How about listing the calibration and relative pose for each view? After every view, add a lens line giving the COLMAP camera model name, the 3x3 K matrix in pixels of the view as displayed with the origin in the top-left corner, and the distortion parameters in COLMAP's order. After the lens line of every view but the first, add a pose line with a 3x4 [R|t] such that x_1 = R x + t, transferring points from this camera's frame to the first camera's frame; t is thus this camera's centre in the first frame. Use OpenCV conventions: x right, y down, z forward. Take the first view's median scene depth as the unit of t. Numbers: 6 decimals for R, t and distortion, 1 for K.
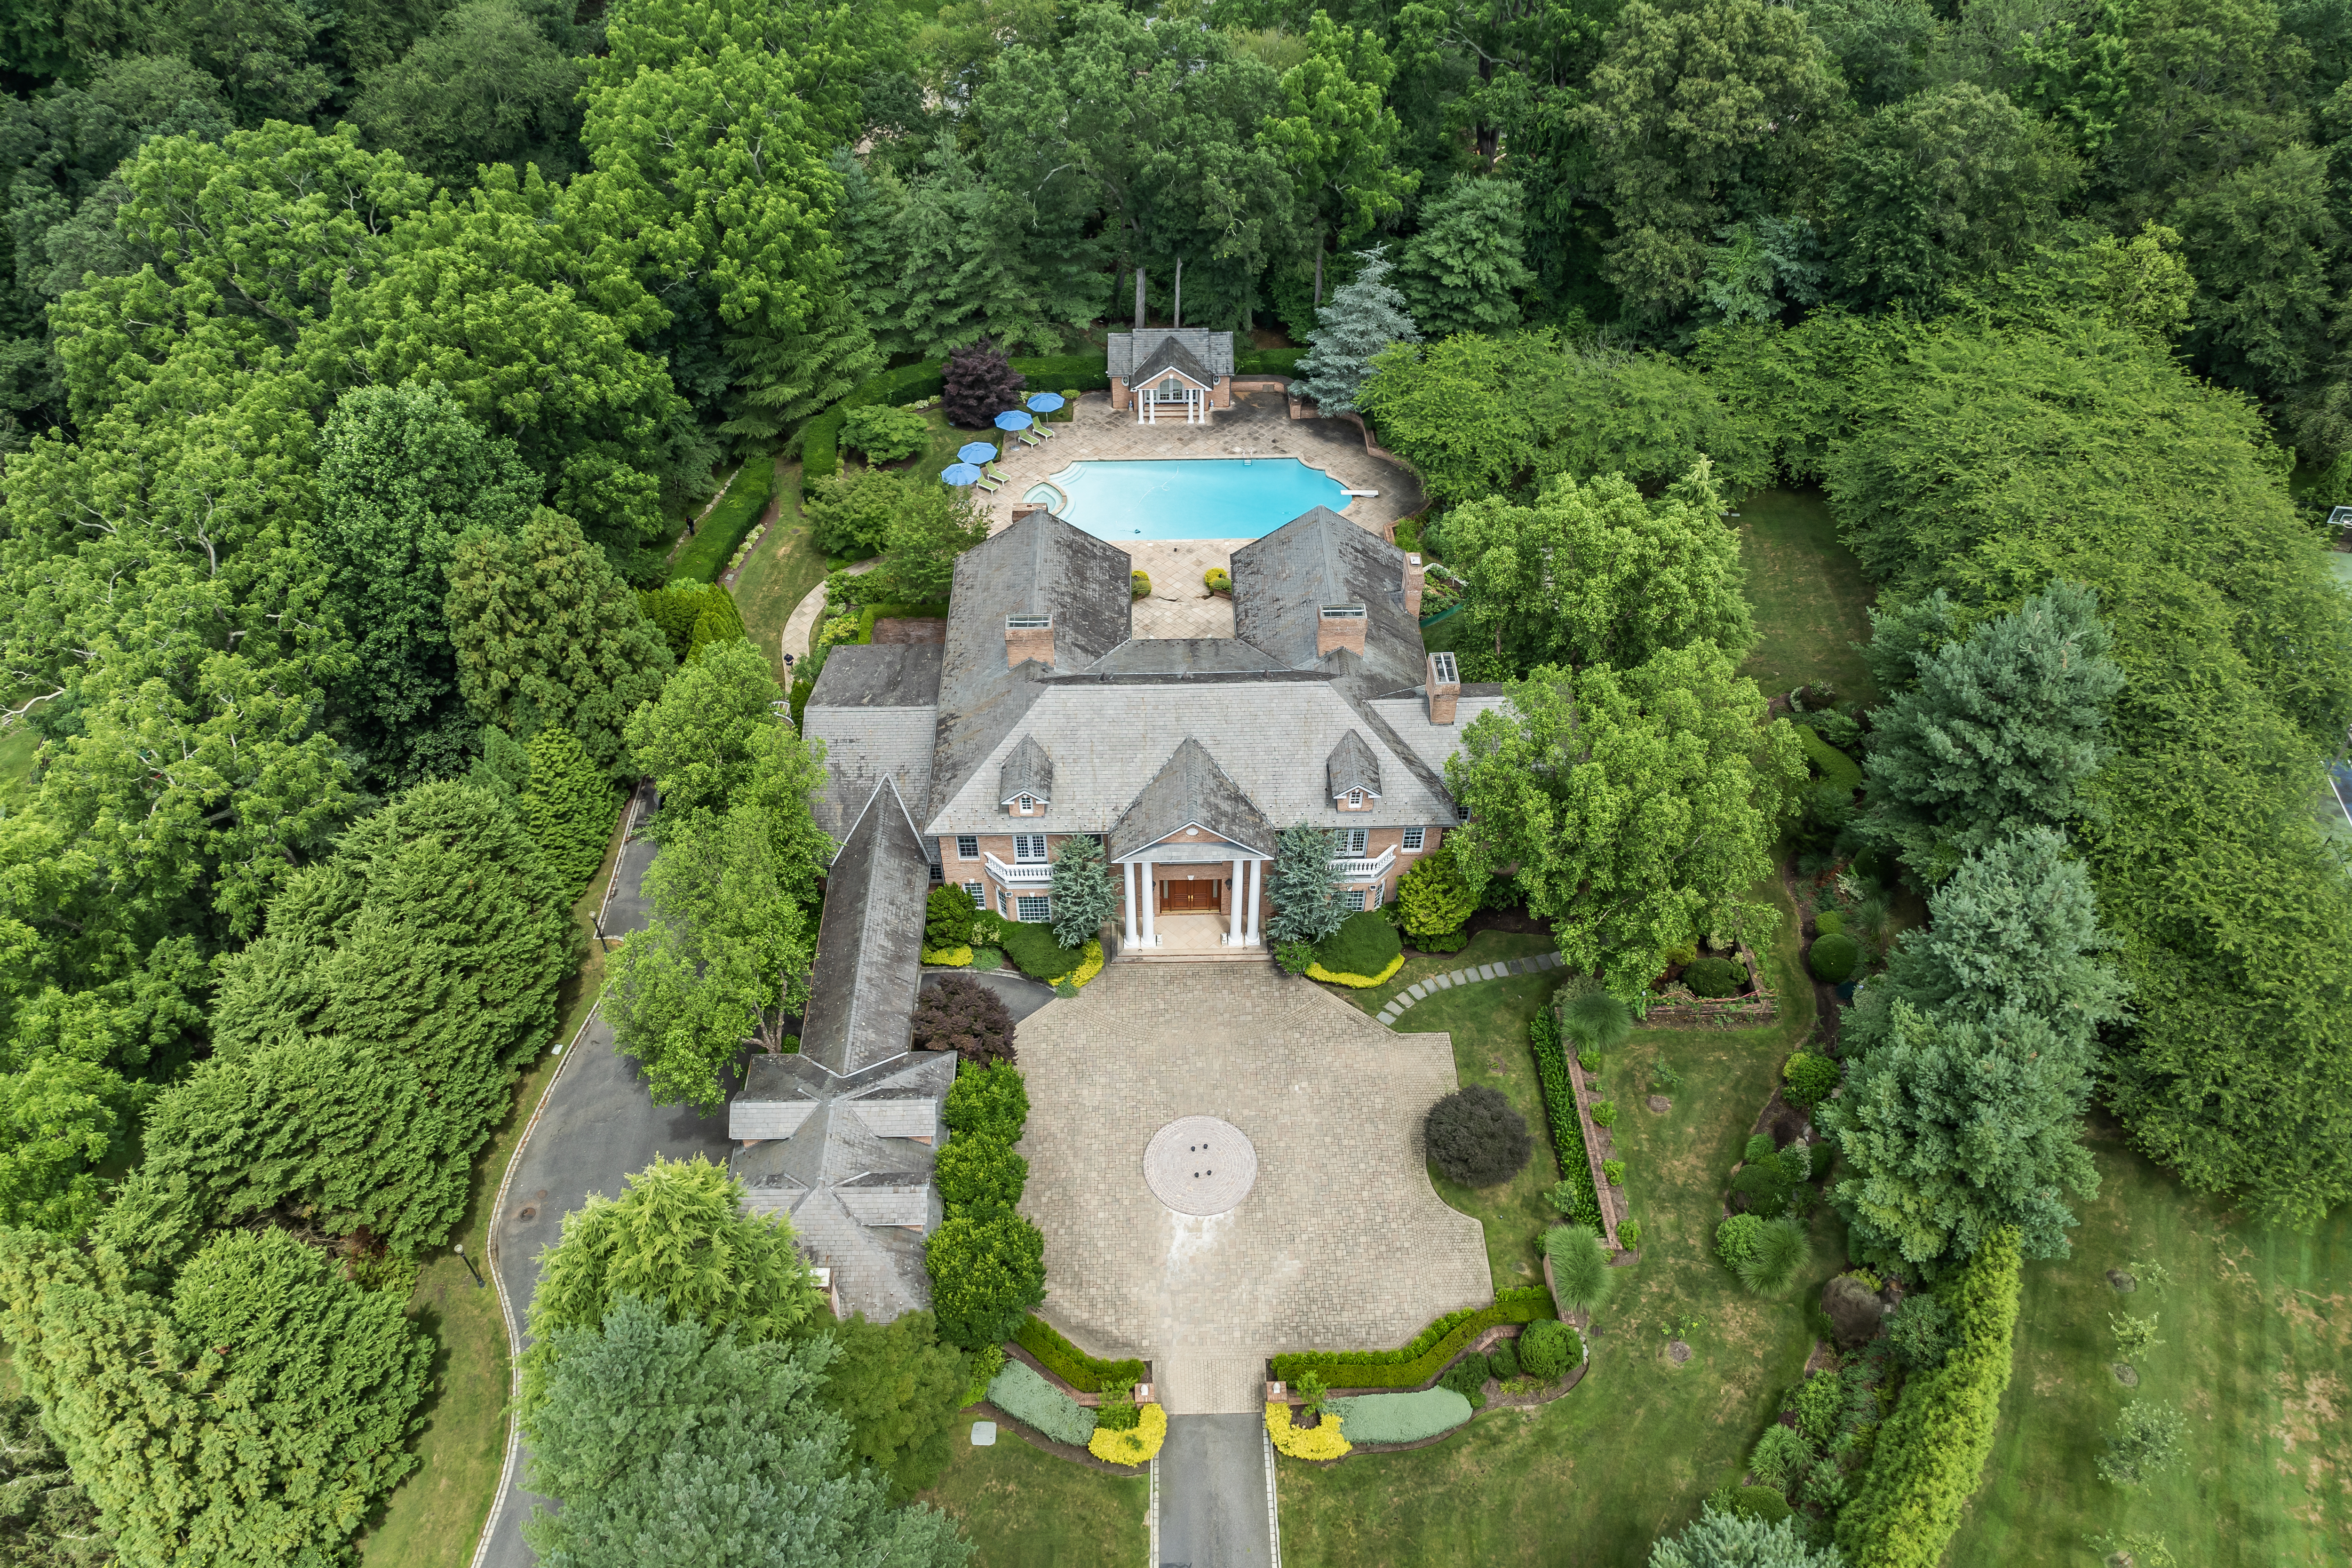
lens RADIAL K [[1652.3, 0, 1172.3], [0, 1652.3, 778.5], [0, 0, 1]] dist [-0.028396, -0.004977]
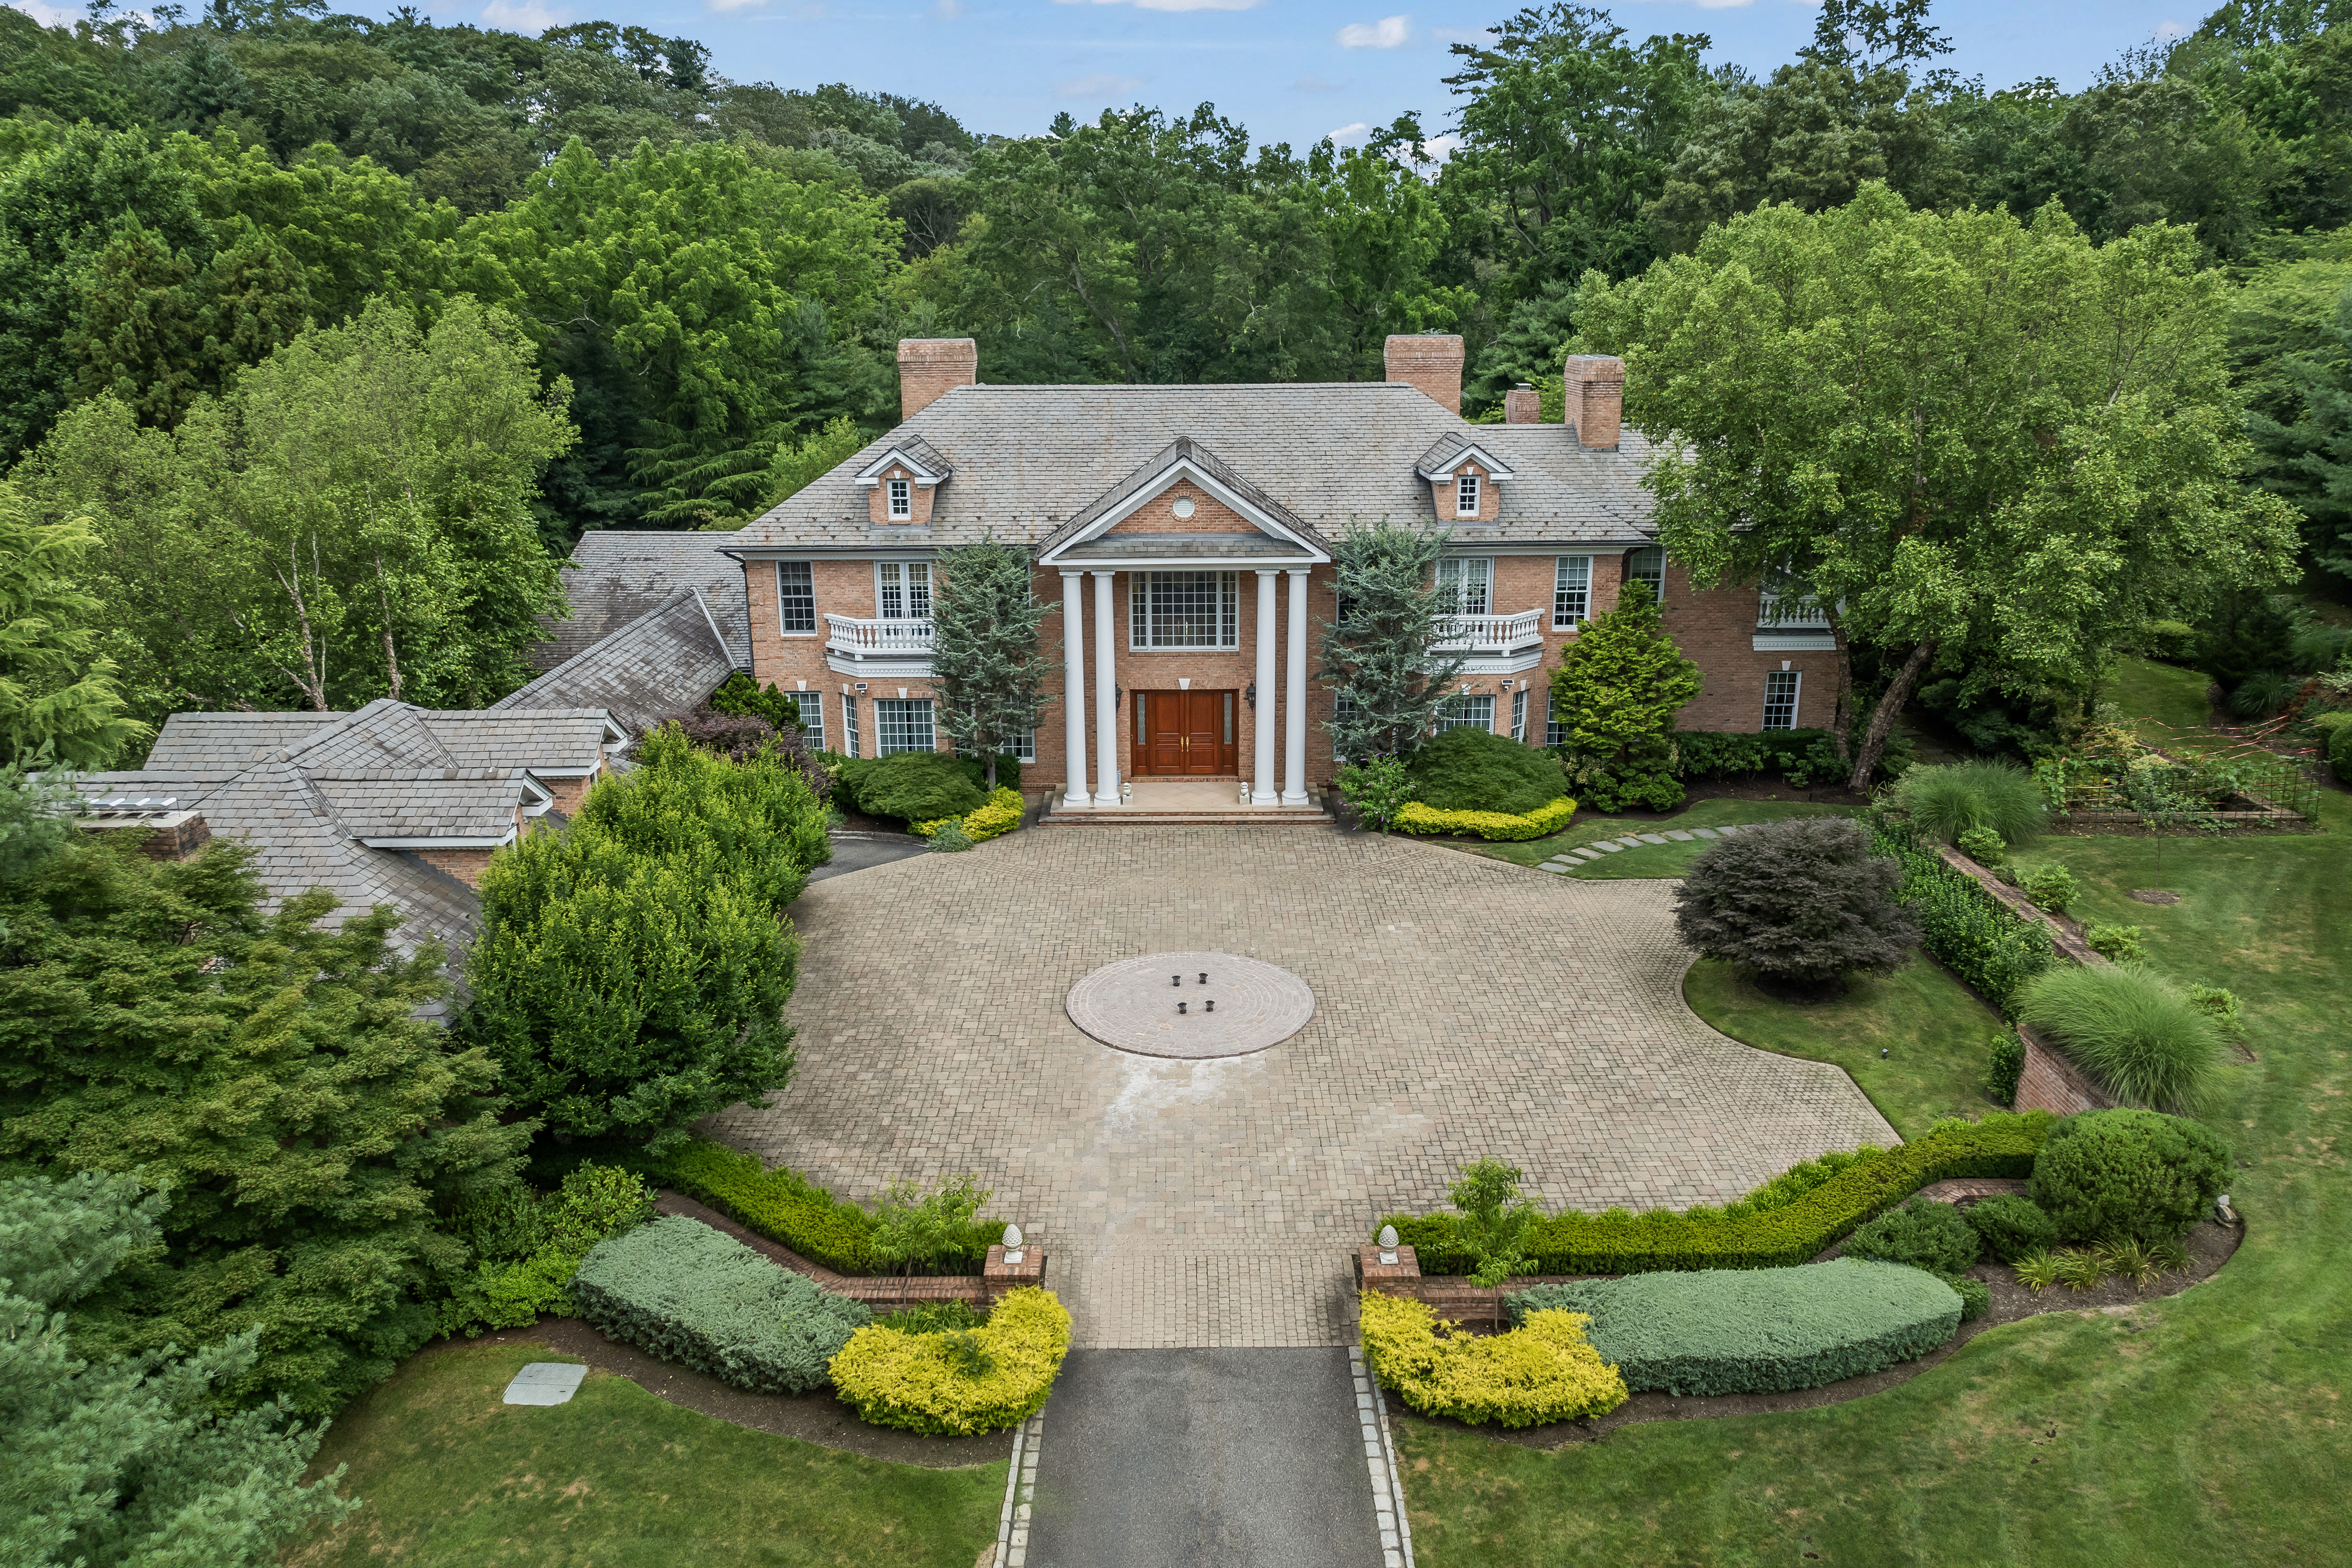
lens RADIAL K [[1652.3, 0, 1172.3], [0, 1652.3, 778.5], [0, 0, 1]] dist [-0.028396, -0.004977]
pose [[0.999710, 0.000205, -0.024081, 0.021329], [-0.011651, 0.879277, -0.476168, 0.371352], [0.021077, 0.476310, 0.879025, 0.529125]]
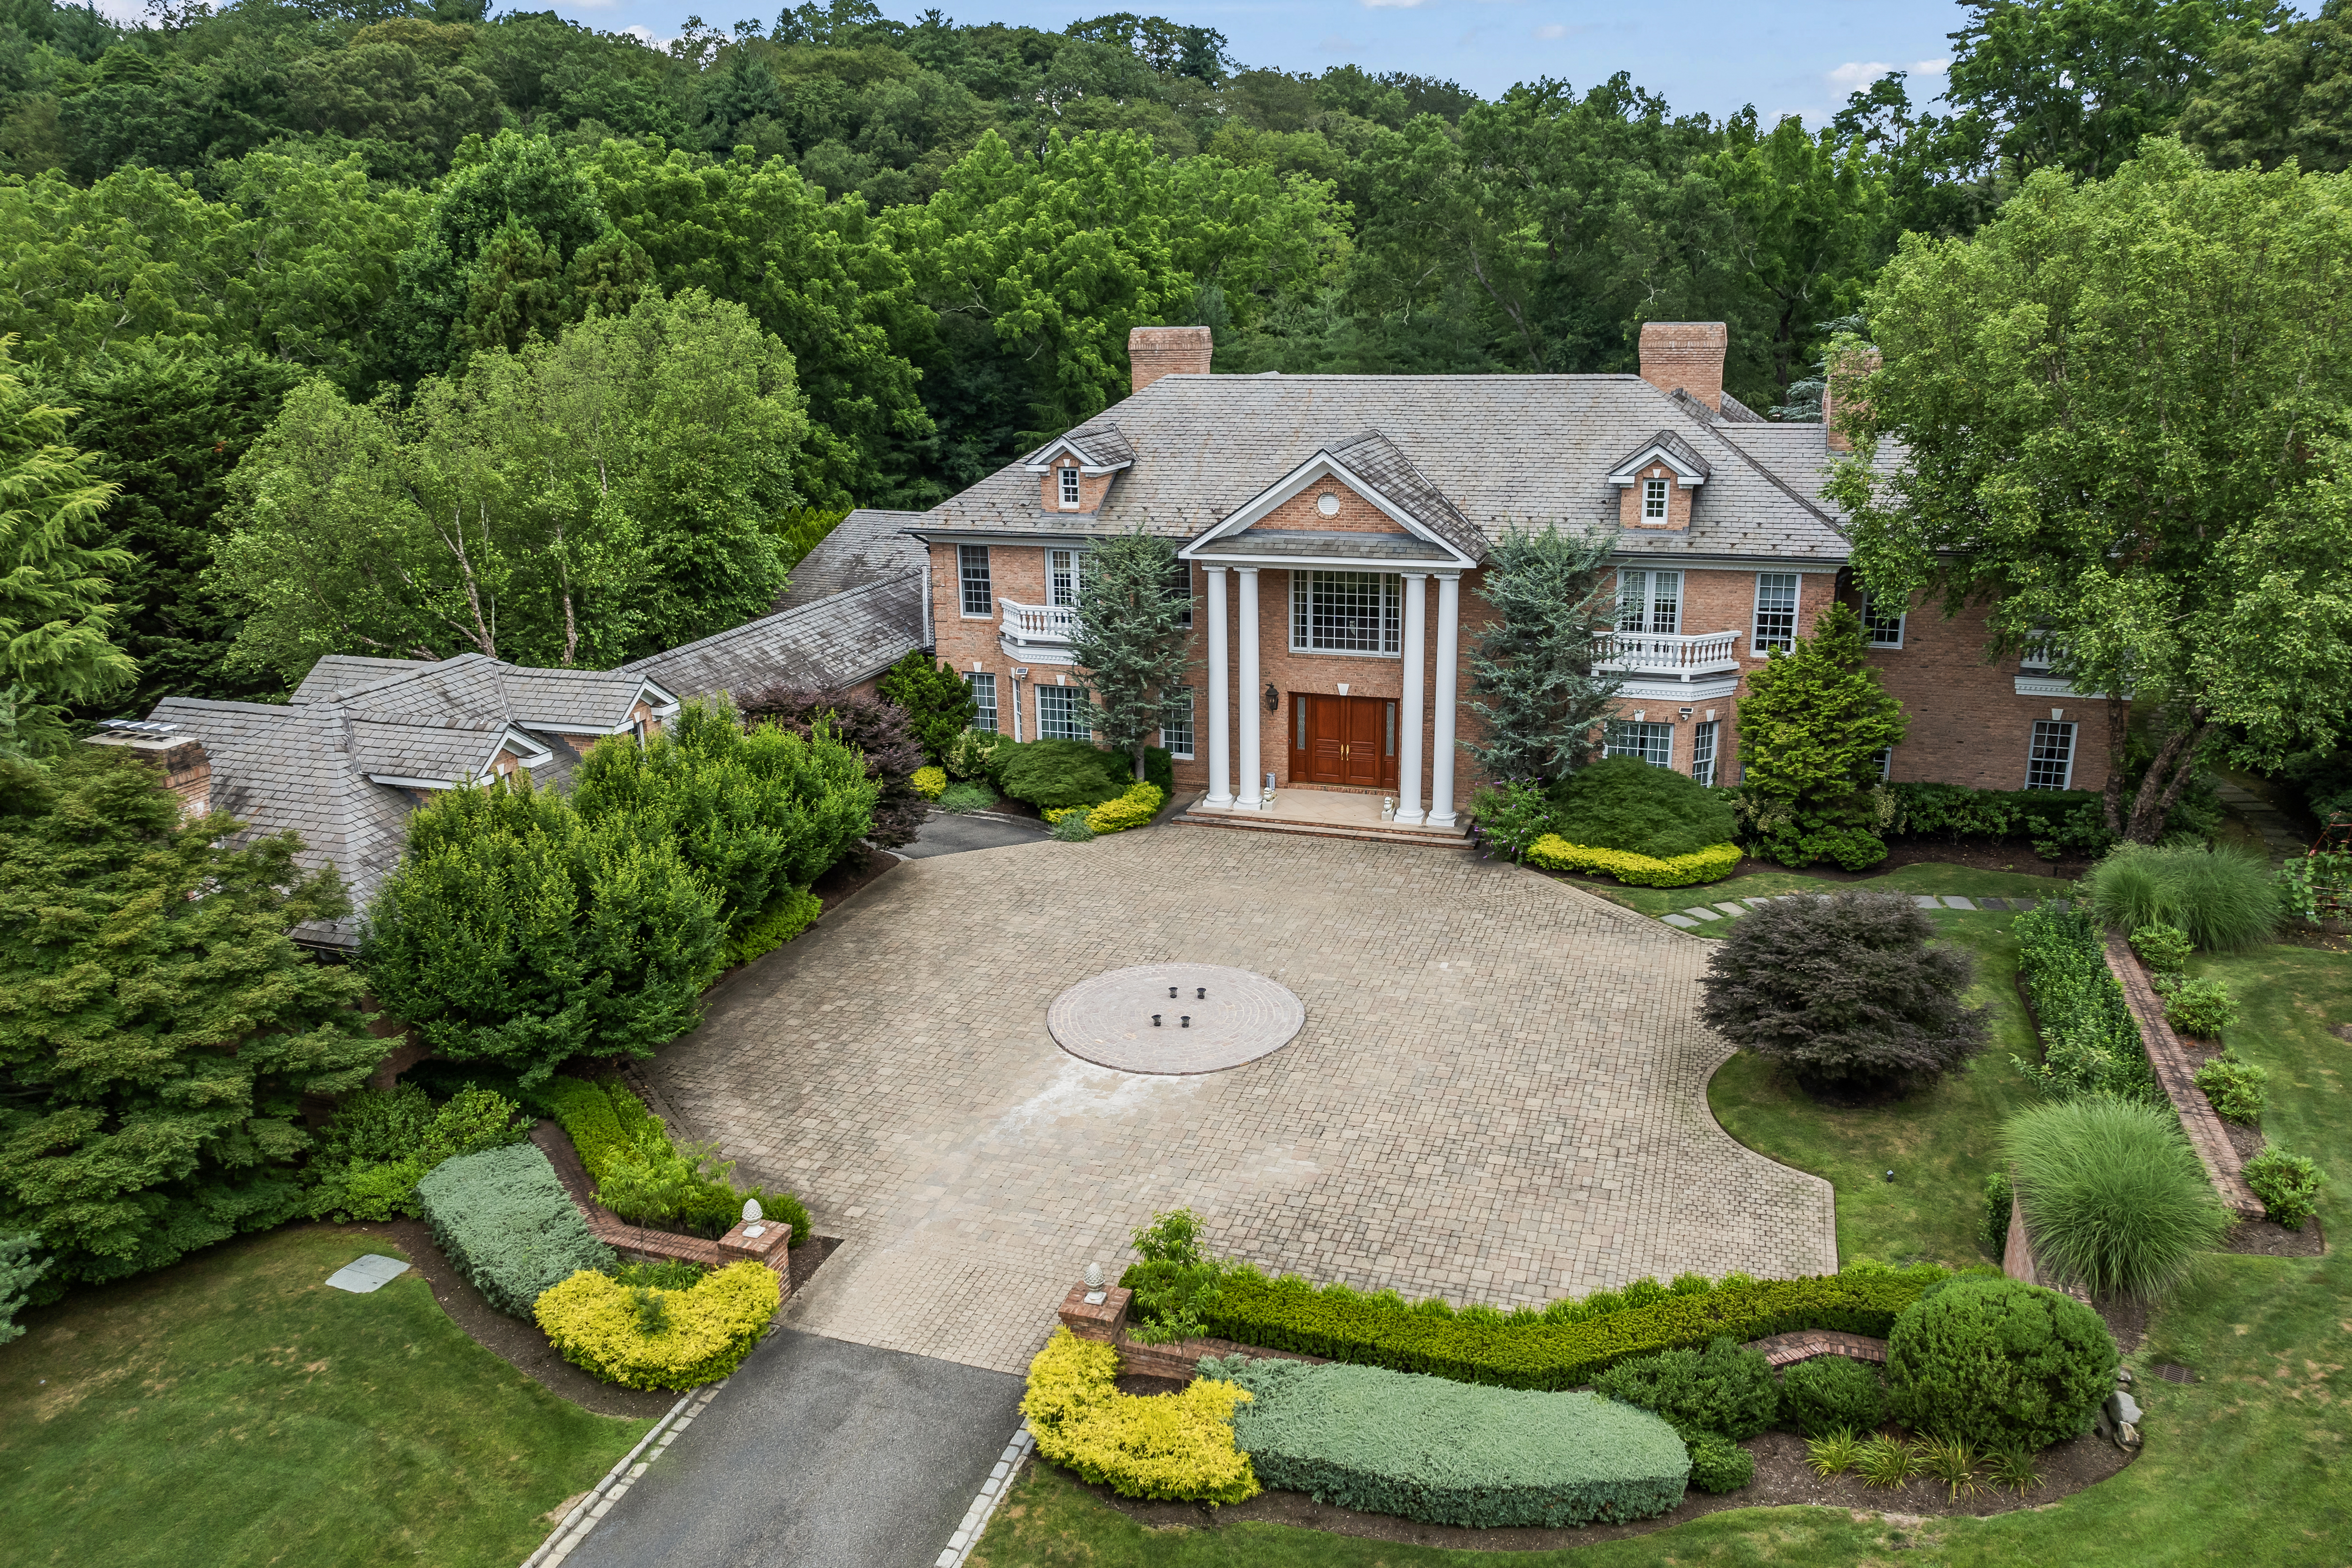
lens RADIAL K [[1695.5, 0, 1176.0], [0, 1695.5, 784.0], [0, 0, 1]] dist [-0.027211, -0.007675]
pose [[0.938737, 0.081766, -0.334795, 0.153356], [-0.230317, 0.871500, -0.432945, 0.351583], [0.256374, 0.483531, 0.836941, 0.549916]]
